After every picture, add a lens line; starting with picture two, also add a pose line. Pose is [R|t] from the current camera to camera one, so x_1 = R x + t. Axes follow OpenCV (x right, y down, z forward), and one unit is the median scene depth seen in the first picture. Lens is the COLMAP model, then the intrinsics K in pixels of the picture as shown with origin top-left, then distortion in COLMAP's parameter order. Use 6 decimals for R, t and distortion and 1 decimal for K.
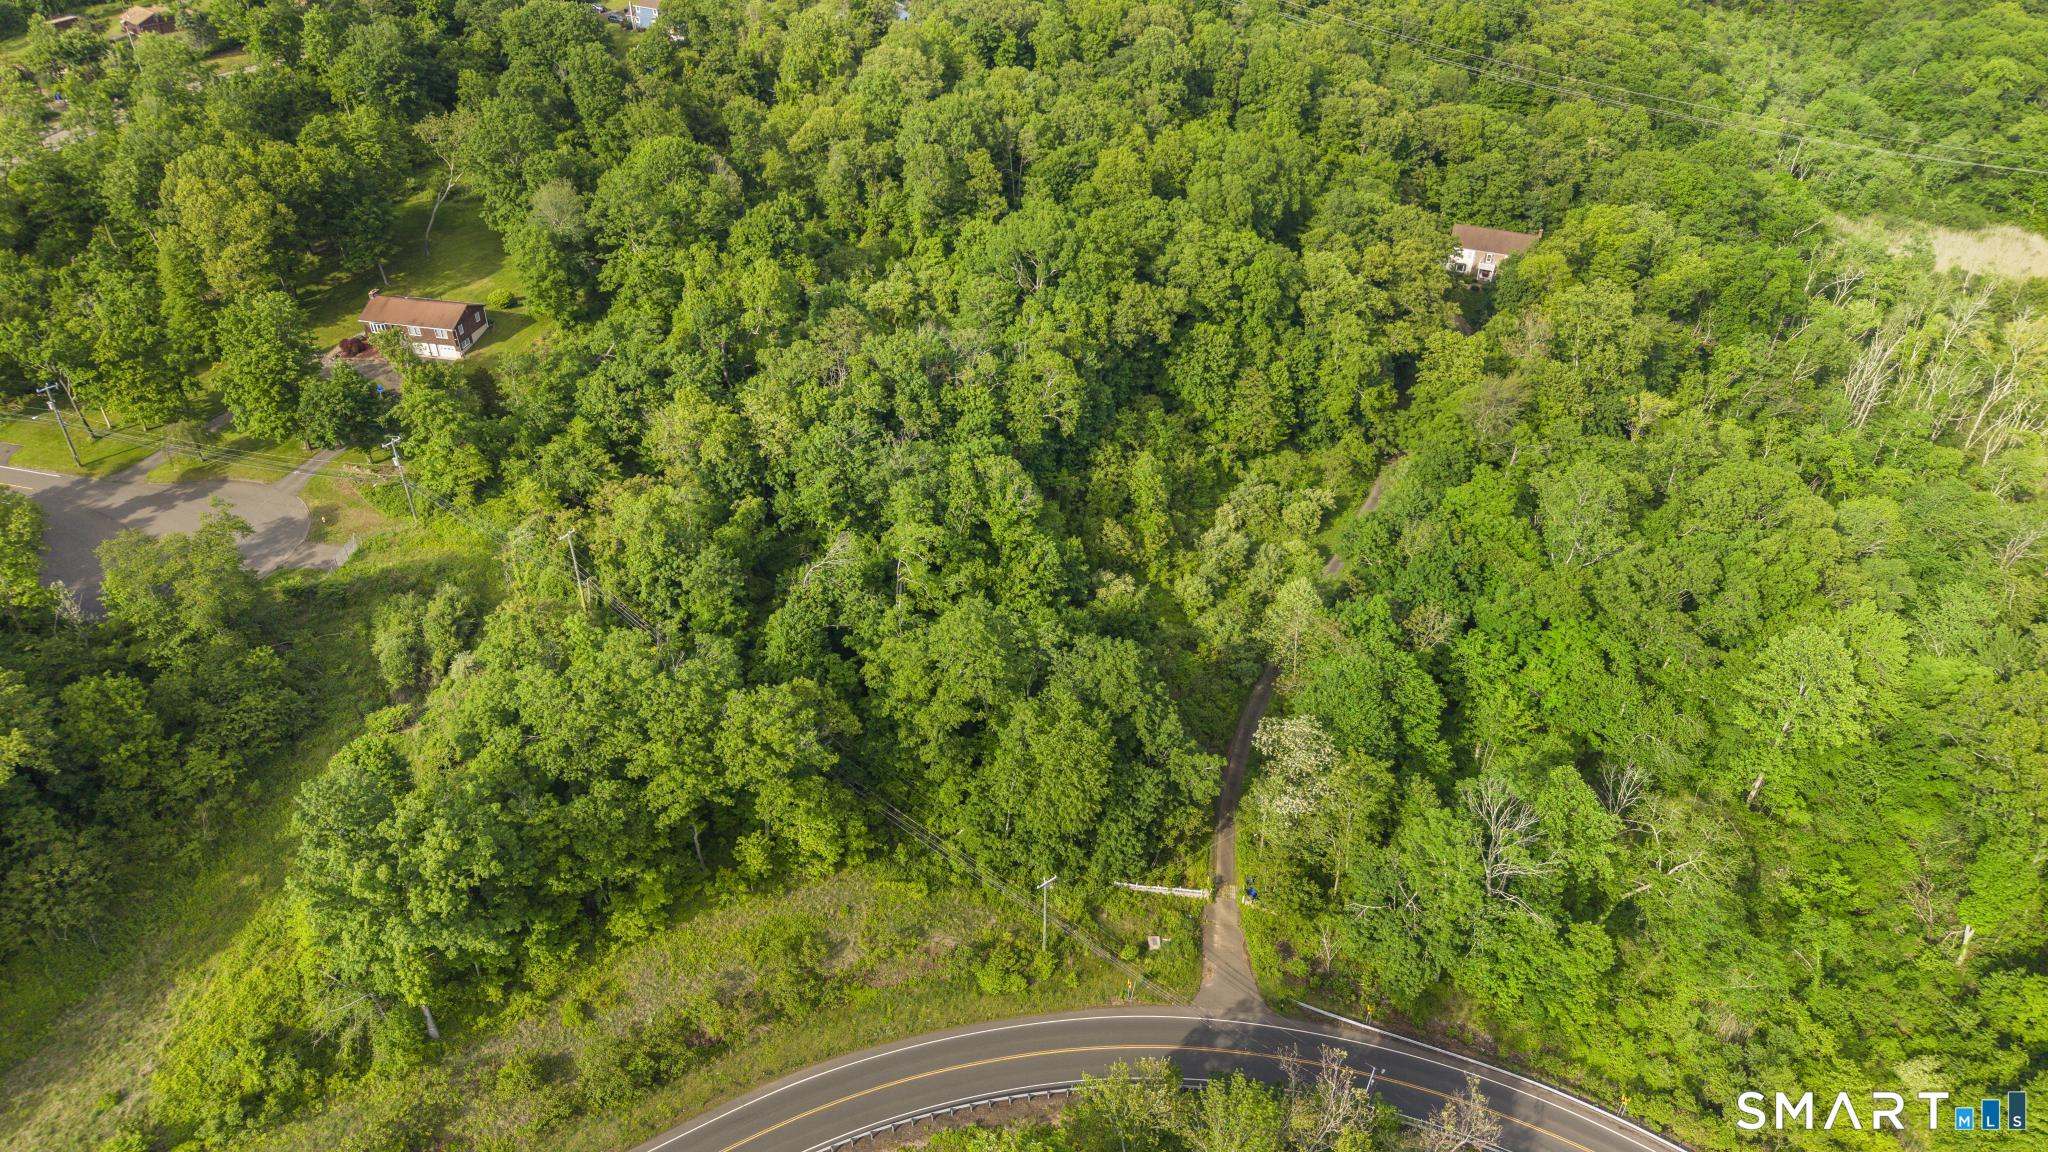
lens RADIAL K [[1349.0, 0, 1032.8], [0, 1349.0, 570.7], [0, 0, 1]] dist [0.036568, -0.022785]
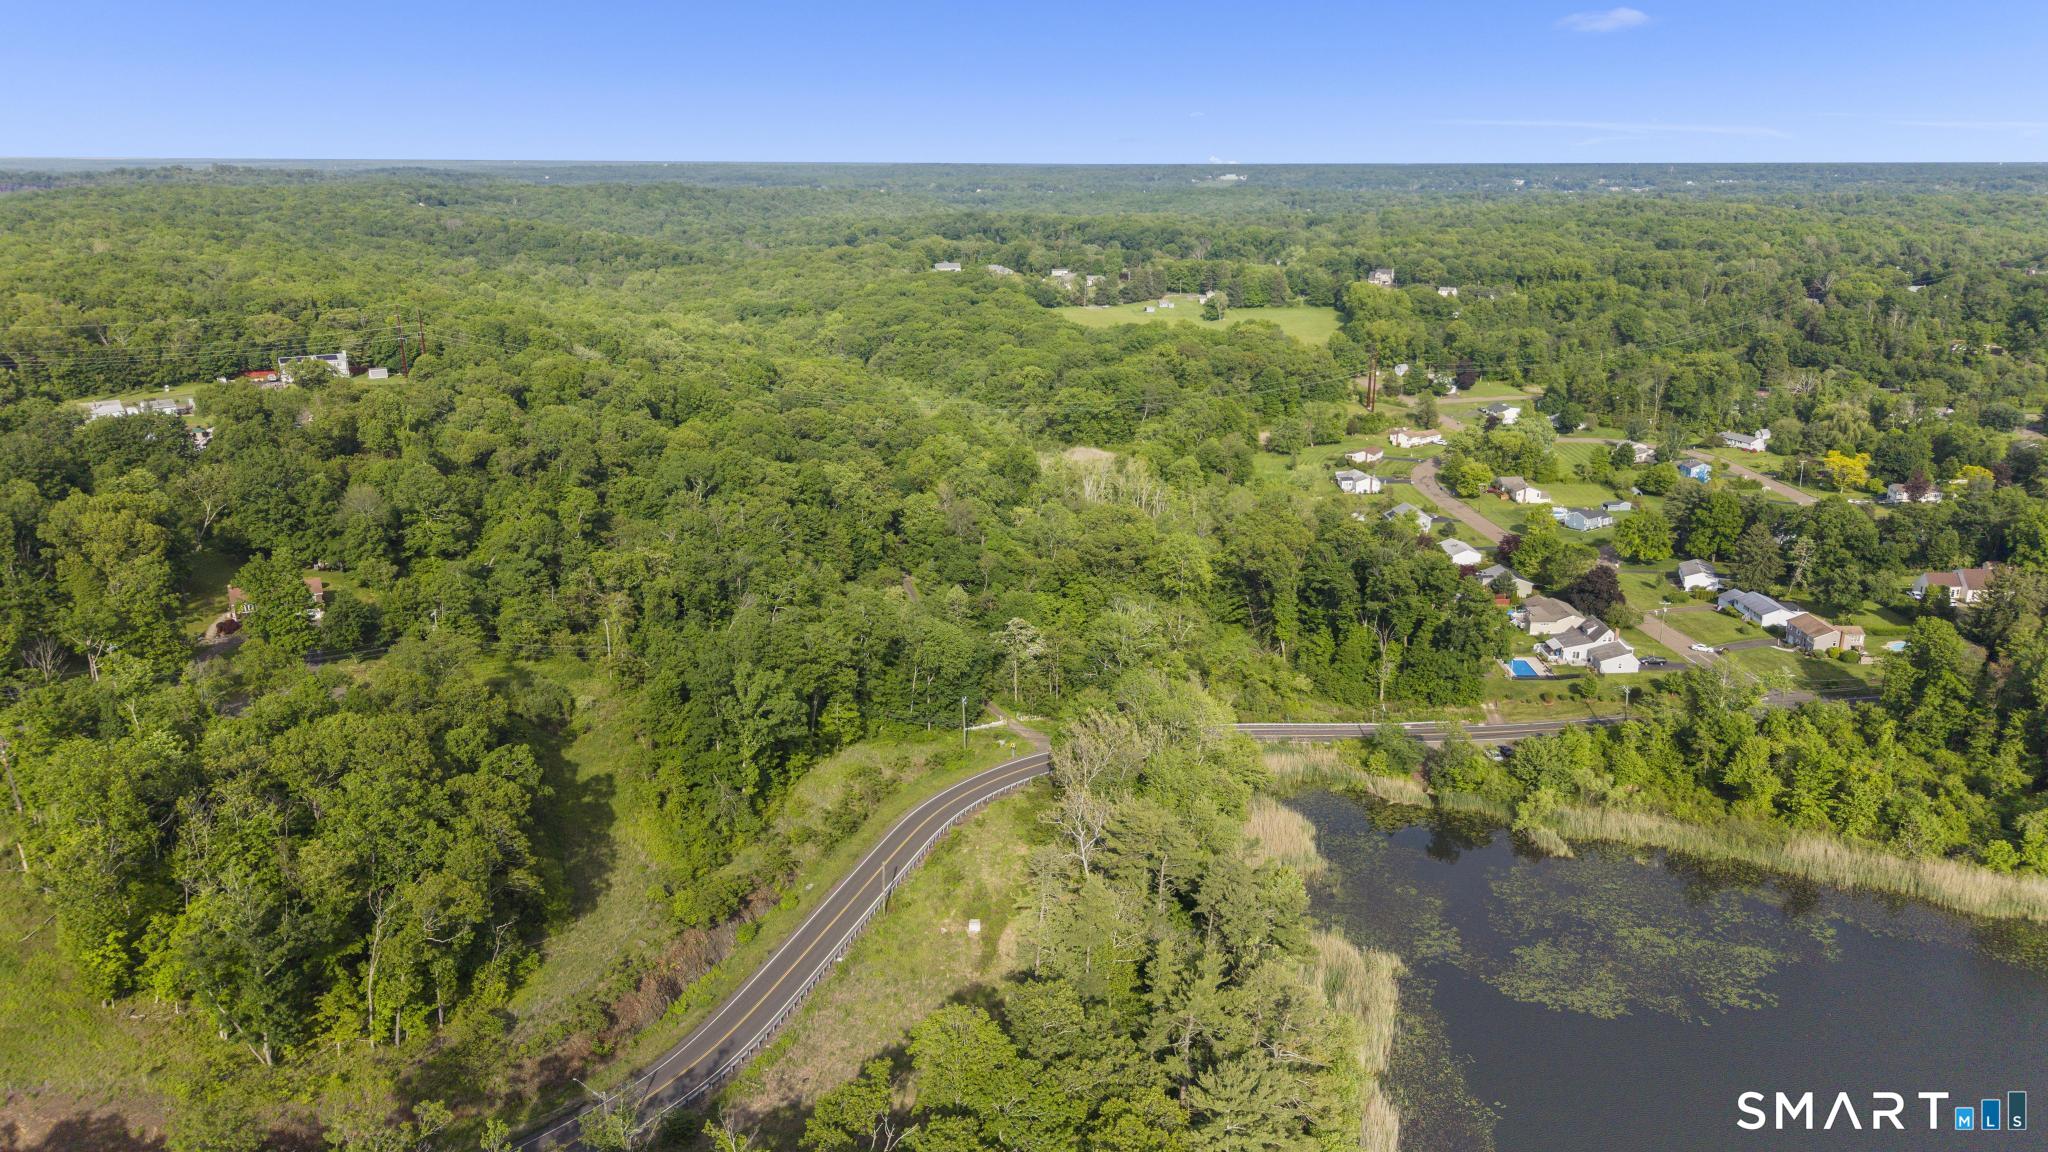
lens RADIAL K [[1408.4, 0, 1024.0], [0, 1408.4, 576.0], [0, 0, 1]] dist [0.051083, -0.095976]
pose [[0.764891, -0.193260, 0.614485, -0.843575], [0.375858, 0.908611, -0.182091, 0.354465], [-0.523137, 0.370239, 0.767627, -0.471662]]
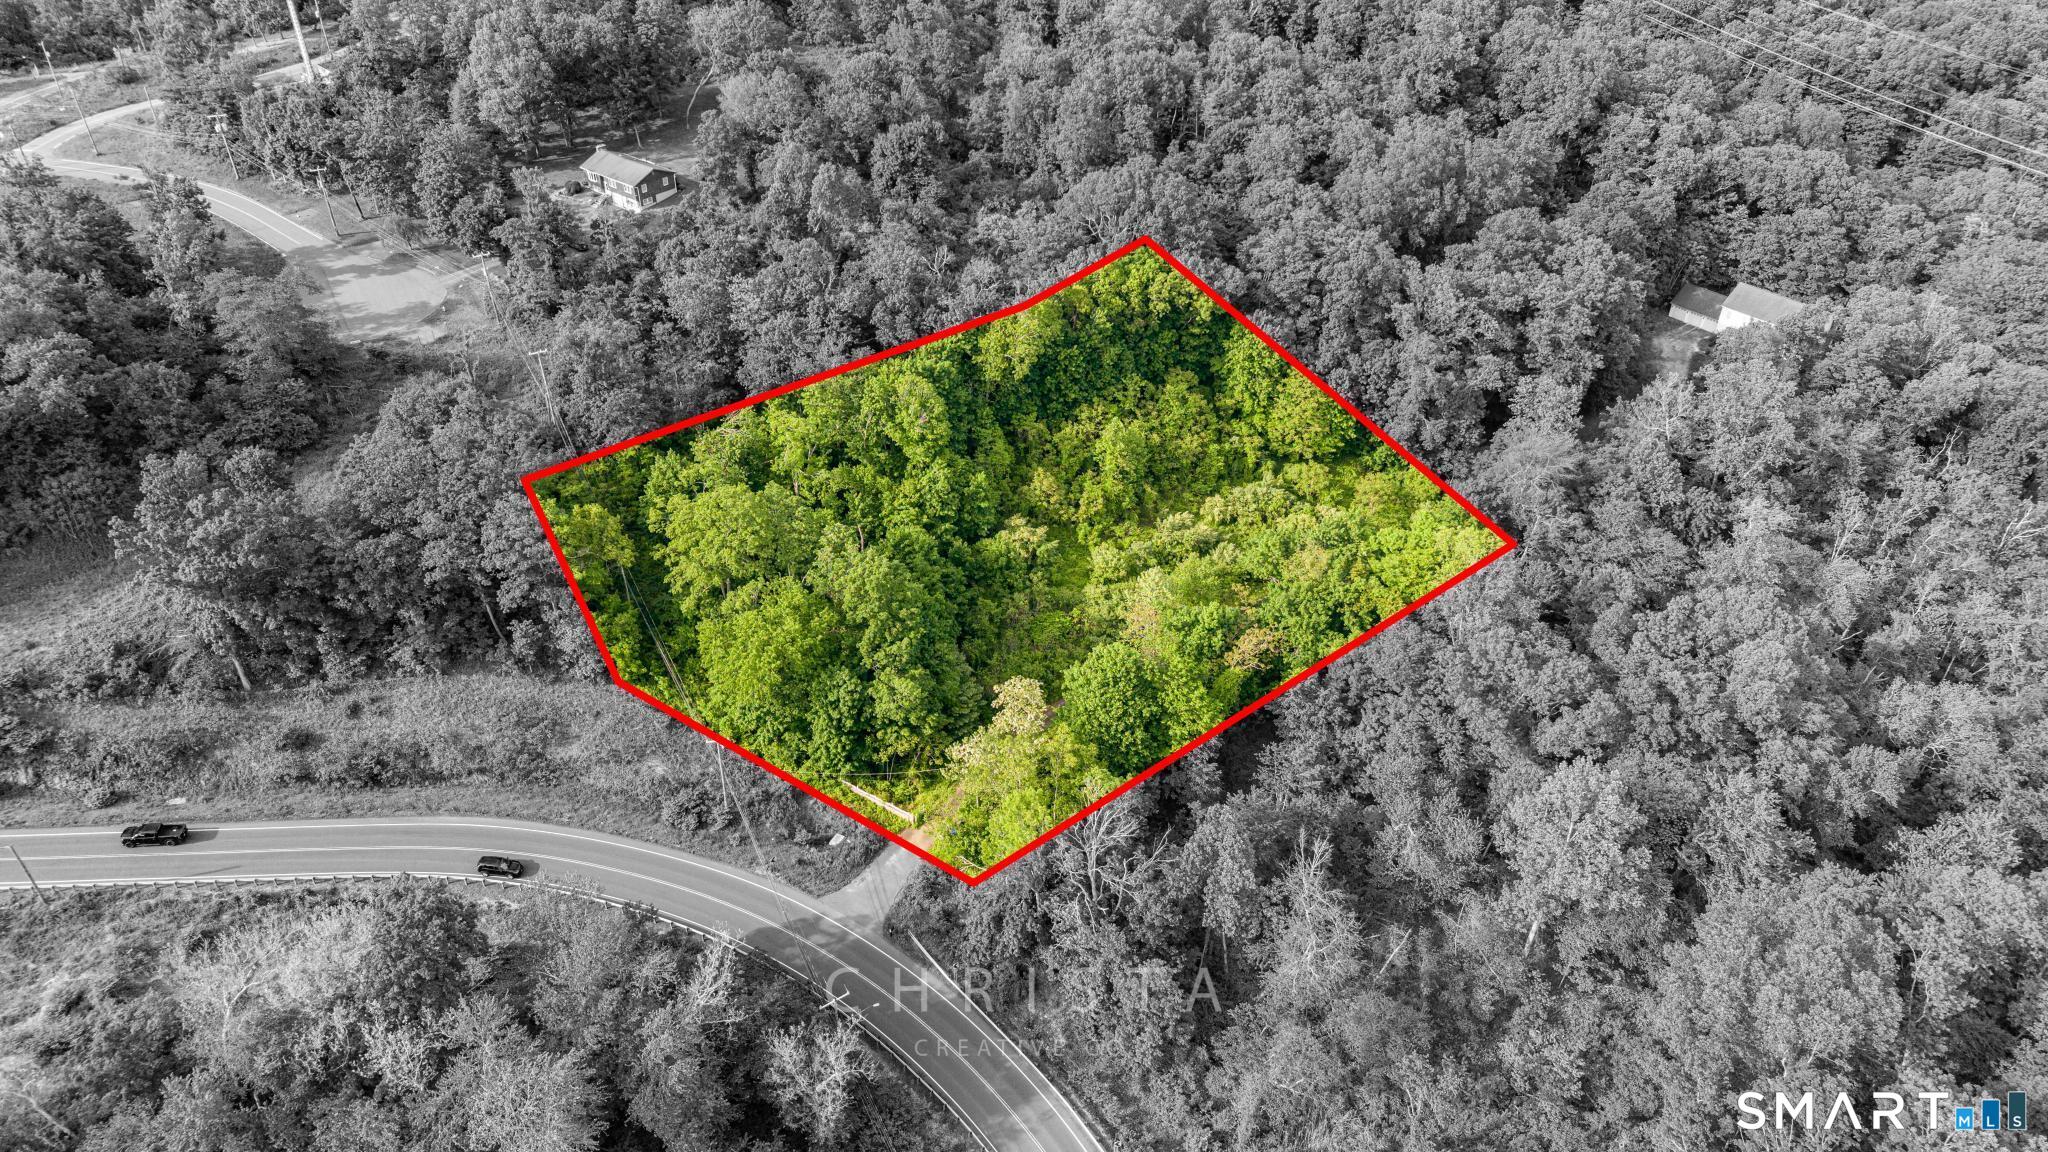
lens RADIAL K [[1377.1, 0, 1056.6], [0, 1377.1, 572.2], [0, 0, 1]] dist [0.018453, -0.001048]
pose [[0.890266, 0.267898, -0.368316, 0.482857], [-0.263245, 0.962613, 0.063870, -0.033136], [0.371657, 0.040096, 0.927504, 0.047960]]
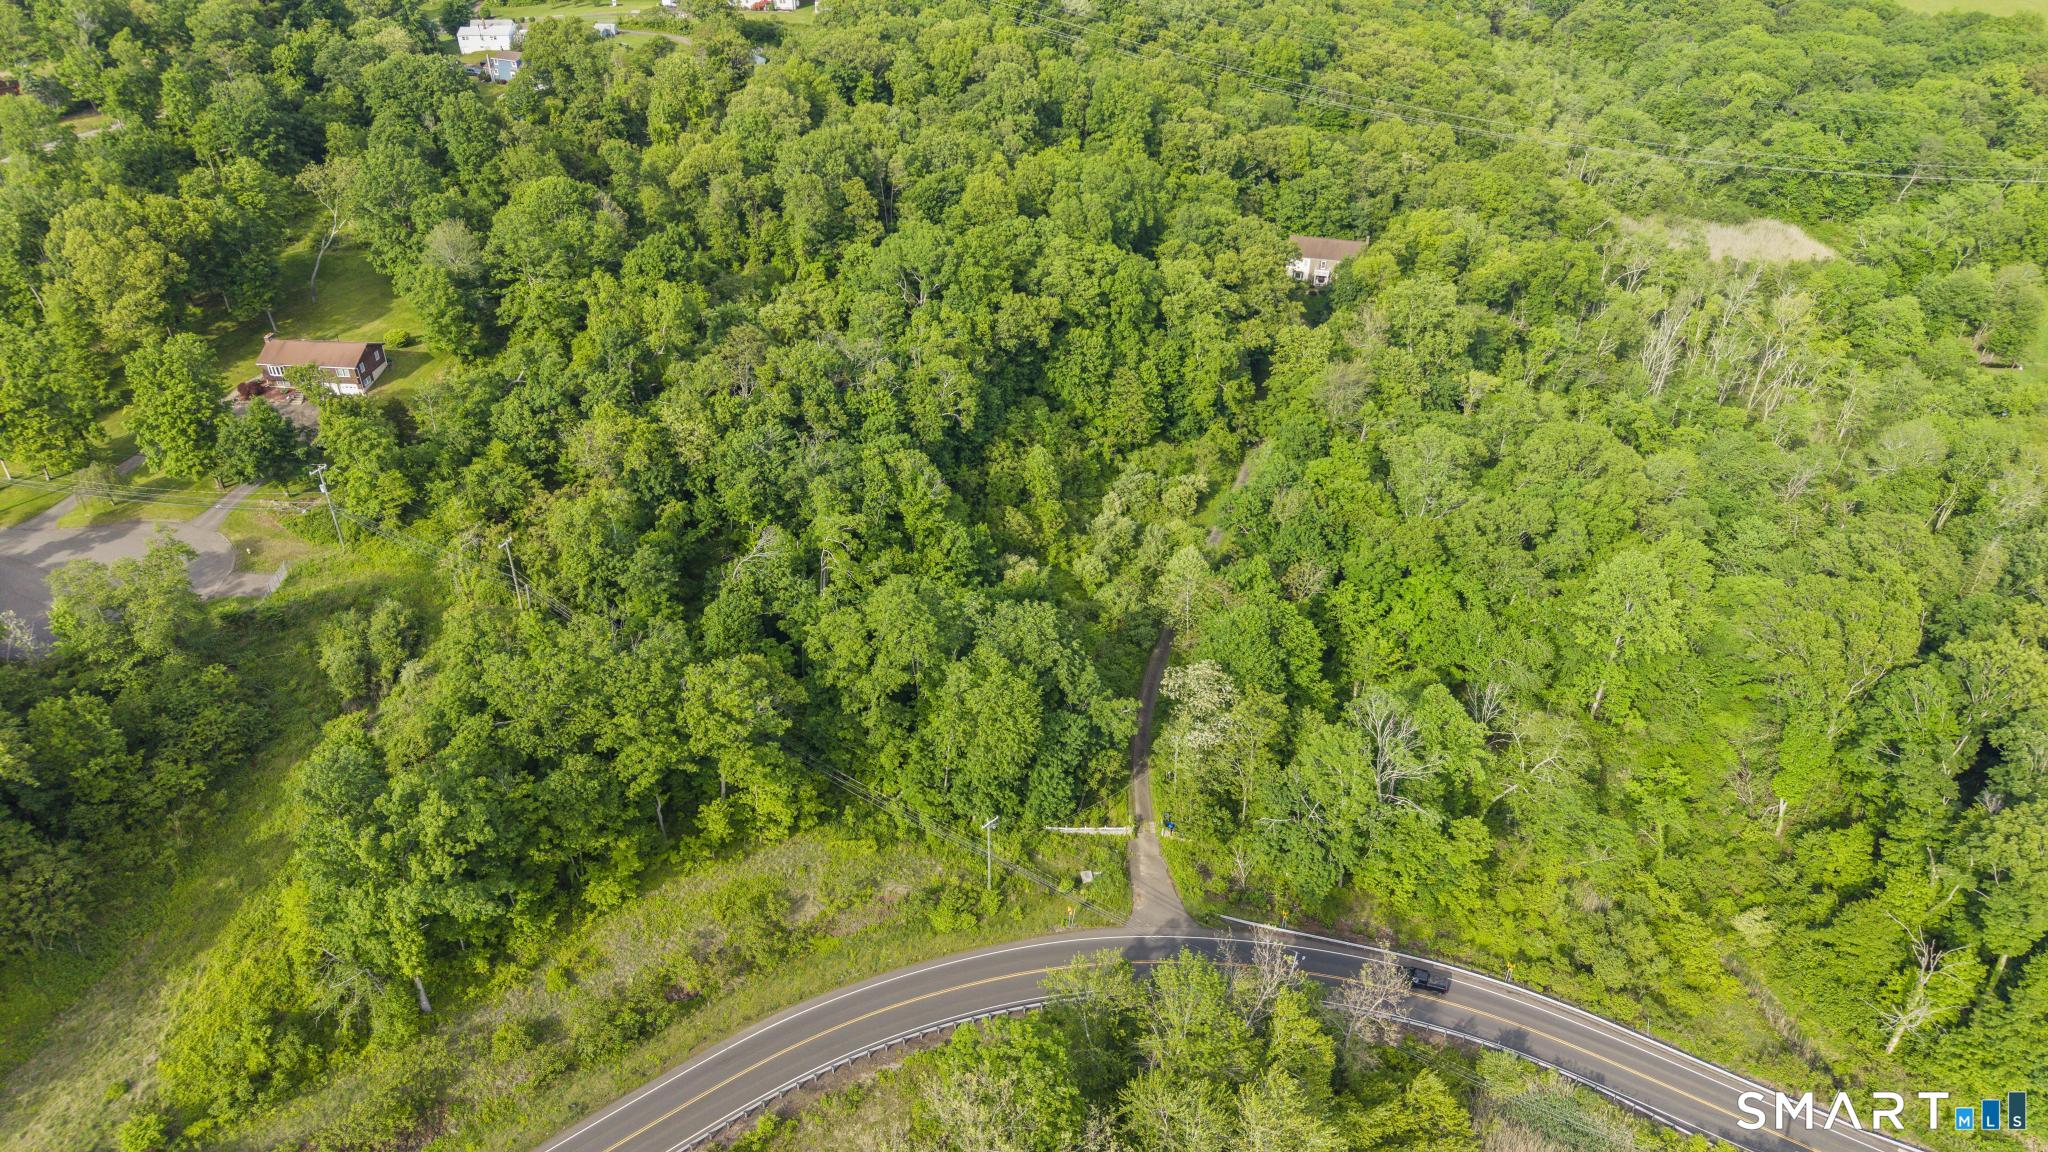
lens RADIAL K [[1342.9, 0, 1024.0], [0, 1342.9, 576.0], [0, 0, 1]] dist [0.049365, -0.042712]
pose [[0.992634, -0.067653, 0.100498, -0.044516], [0.070606, 0.997162, -0.026111, 0.047254], [-0.098446, 0.033015, 0.994595, -0.070799]]
